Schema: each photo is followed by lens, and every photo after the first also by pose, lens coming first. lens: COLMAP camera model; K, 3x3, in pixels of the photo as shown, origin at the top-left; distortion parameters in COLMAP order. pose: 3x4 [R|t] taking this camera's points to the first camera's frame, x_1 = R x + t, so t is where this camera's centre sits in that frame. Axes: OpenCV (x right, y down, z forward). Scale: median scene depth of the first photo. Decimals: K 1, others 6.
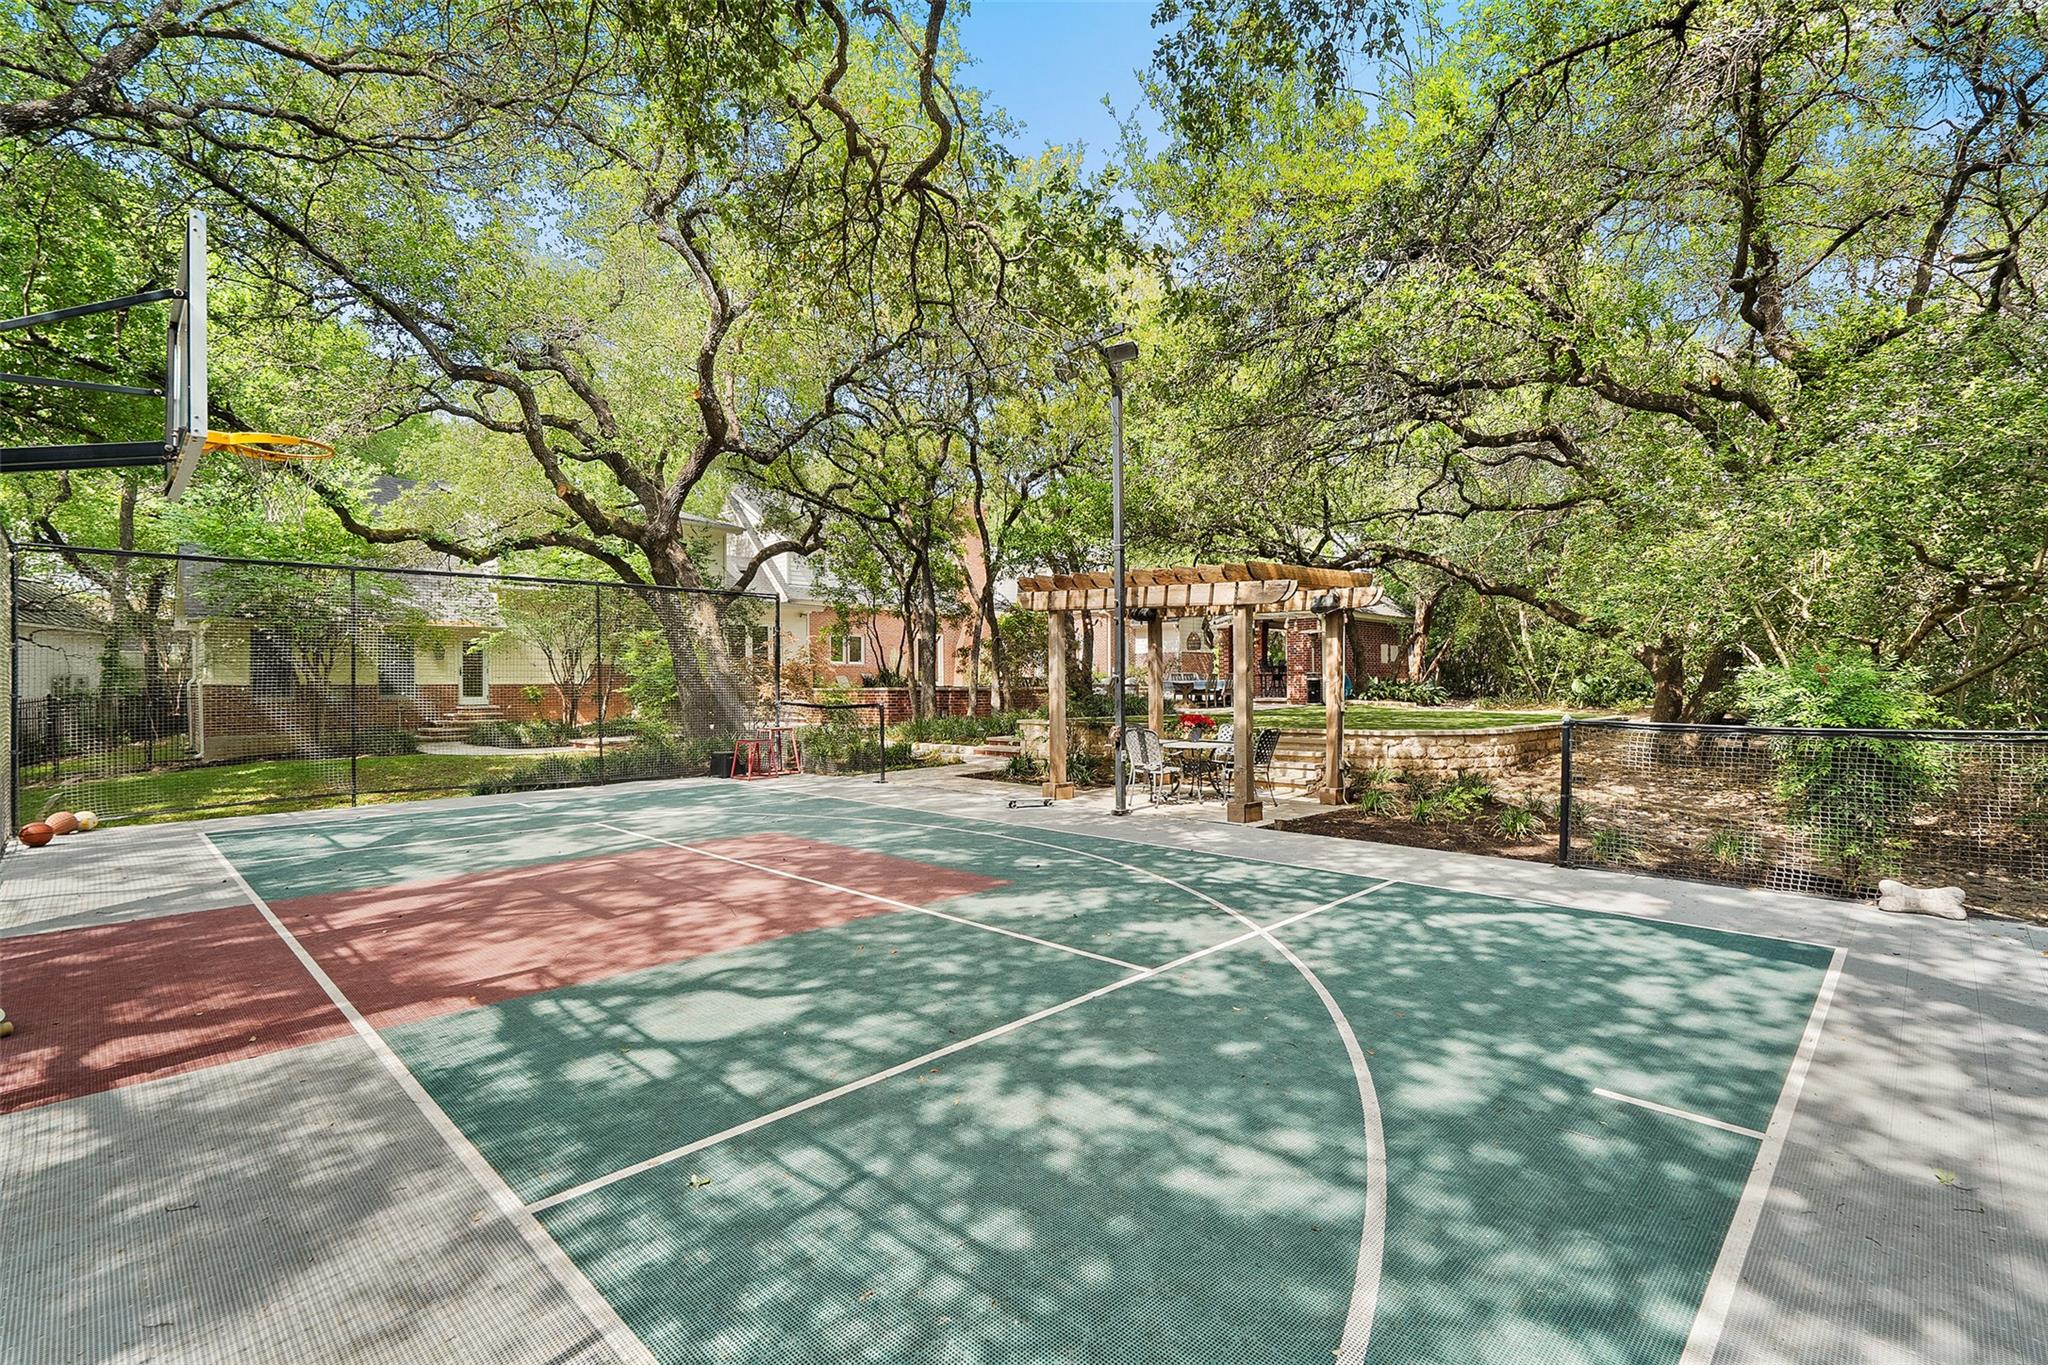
lens RADIAL K [[957.4, 0, 1025.4], [0, 957.4, 684.3], [0, 0, 1]] dist [0.002172, 0.000546]
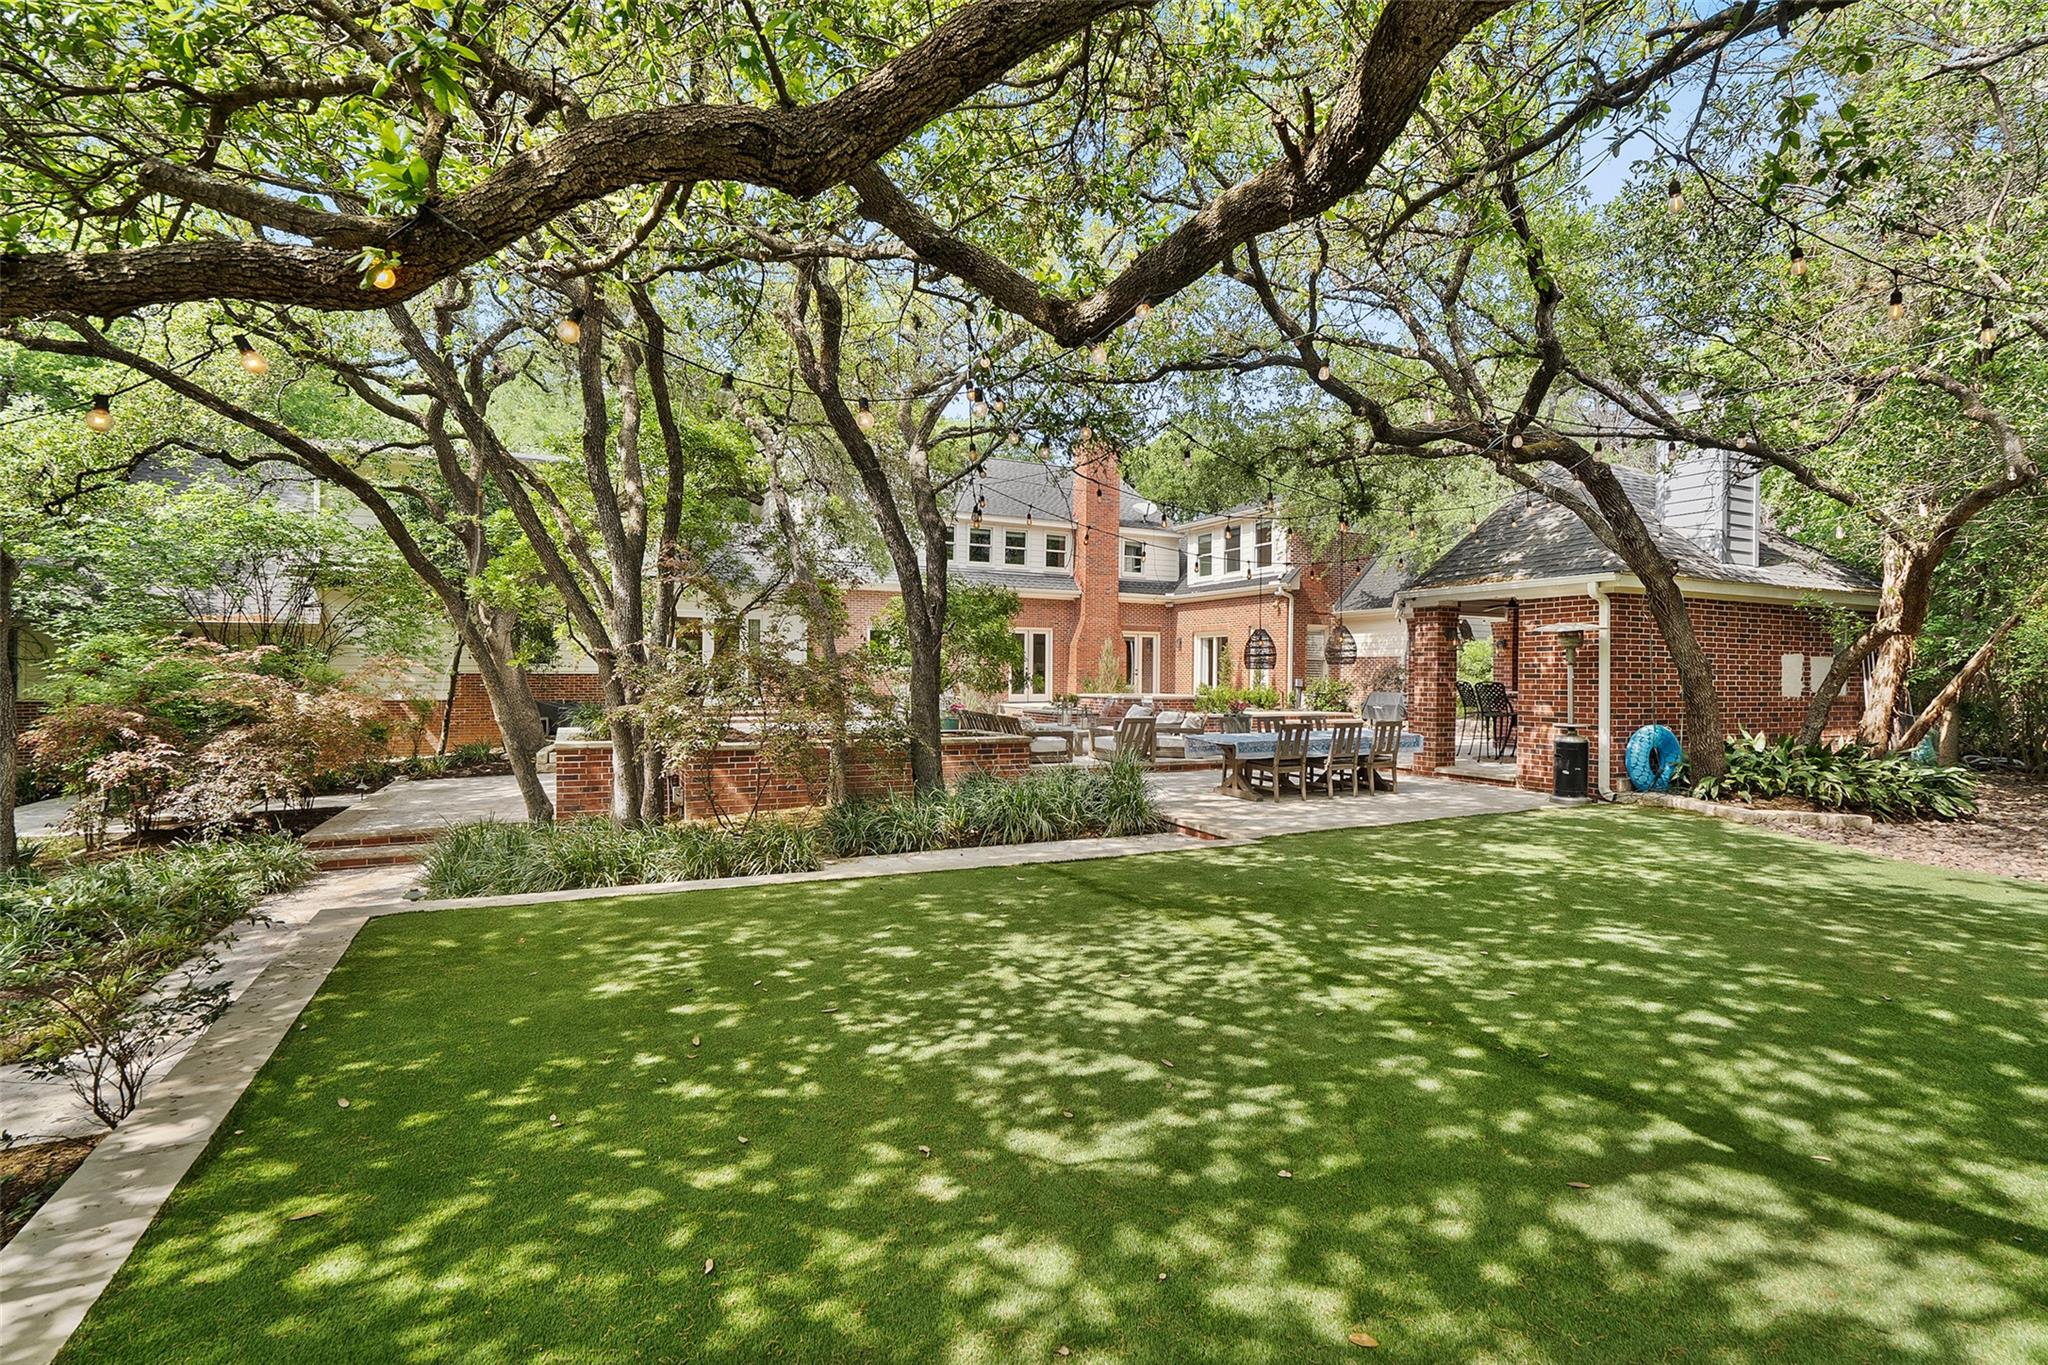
lens RADIAL K [[957.4, 0, 1017.8], [0, 957.4, 676.1], [0, 0, 1]] dist [0.002172, 0.000546]
pose [[0.934918, 0.012608, -0.354640, 0.204644], [-0.011893, 0.999920, 0.004196, -0.029975], [0.354664, 0.000295, 0.934994, 0.476604]]
